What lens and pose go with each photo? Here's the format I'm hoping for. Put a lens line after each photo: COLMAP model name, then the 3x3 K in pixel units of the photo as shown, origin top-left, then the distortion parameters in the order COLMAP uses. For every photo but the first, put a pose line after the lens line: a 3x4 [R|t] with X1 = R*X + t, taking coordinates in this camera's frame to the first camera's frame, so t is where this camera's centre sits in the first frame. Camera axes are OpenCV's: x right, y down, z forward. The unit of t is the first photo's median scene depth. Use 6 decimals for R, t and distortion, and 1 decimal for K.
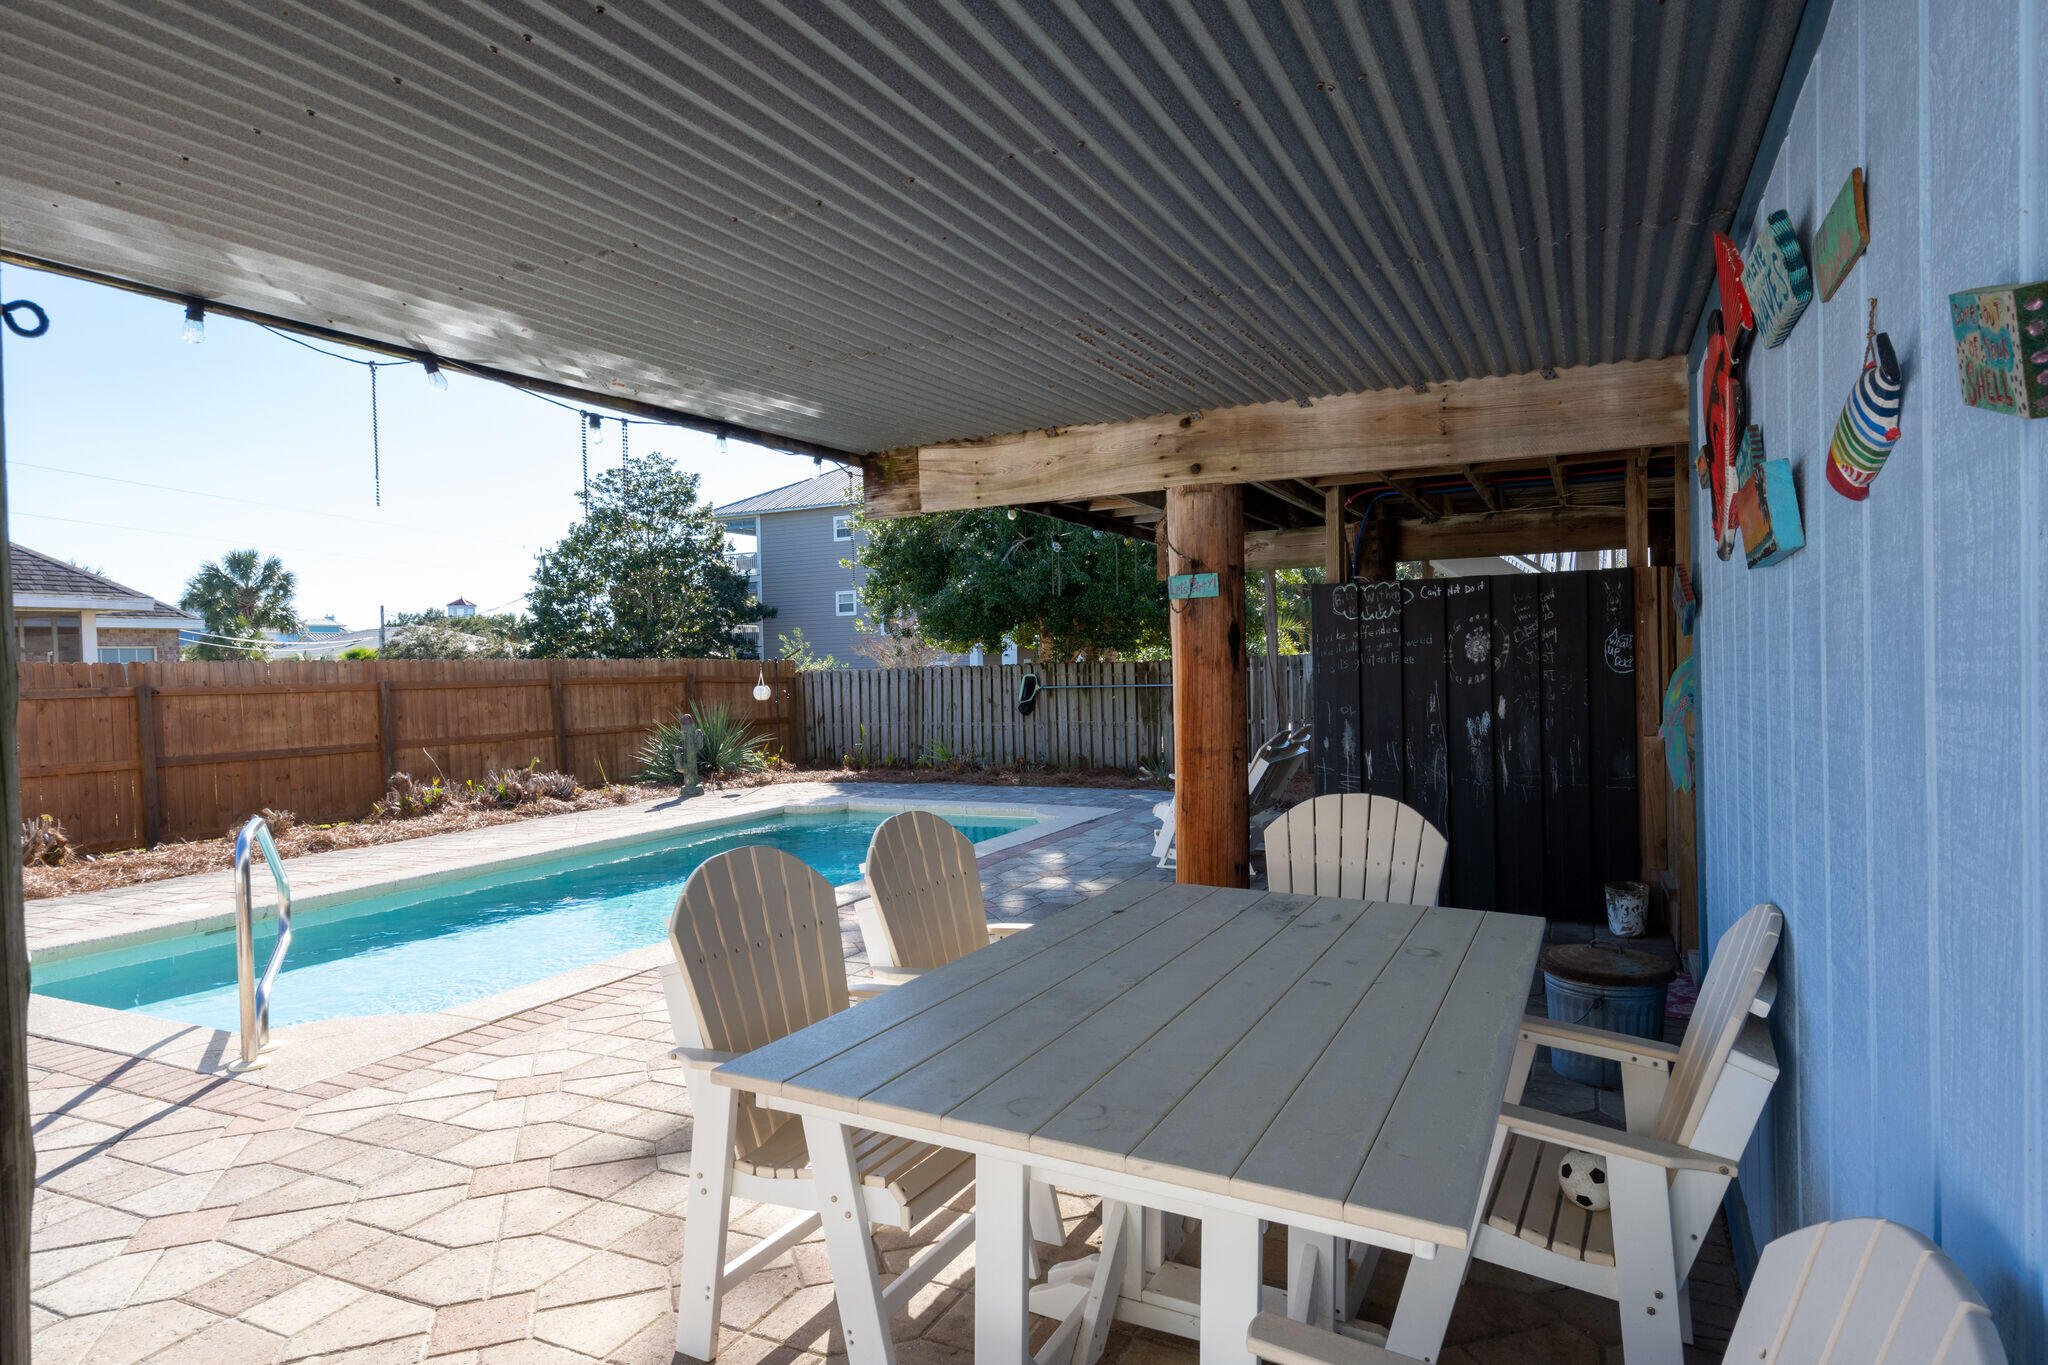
lens RADIAL K [[1184.4, 0, 1024.8], [0, 1184.4, 686.2], [0, 0, 1]] dist [0.006920, 0.001846]
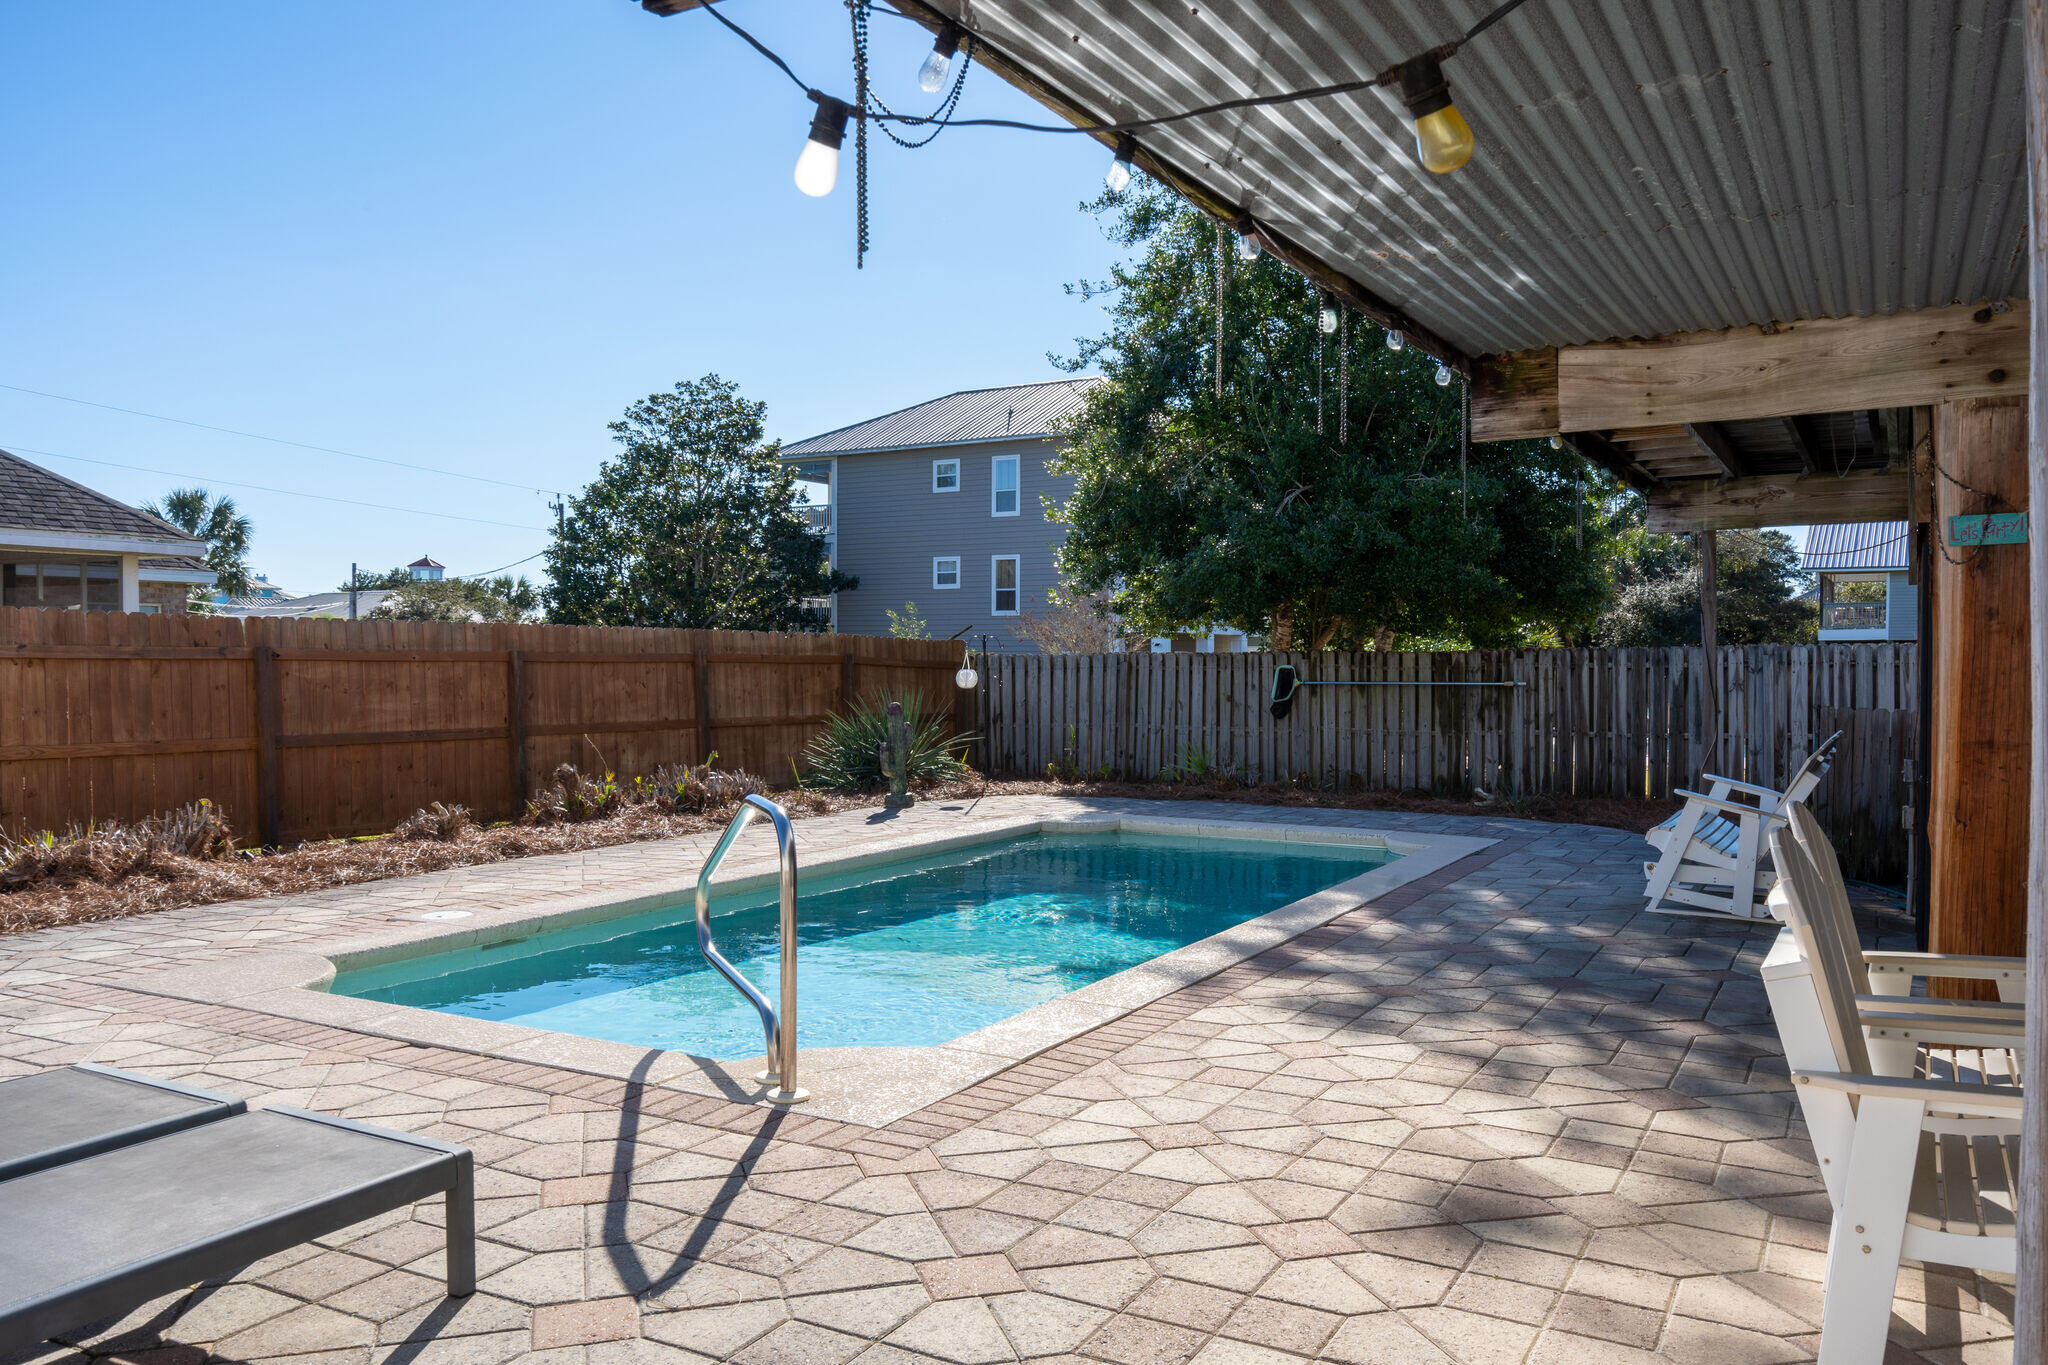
lens RADIAL K [[1547.6, 0, 1022.5], [0, 1547.6, 677.4], [0, 0, 1]] dist [0.007510, 0.008356]
pose [[0.997680, 0.026266, -0.062805, -0.147418], [-0.026700, 0.999625, -0.006075, 0.012085], [0.062622, 0.007738, 0.998007, -0.014943]]
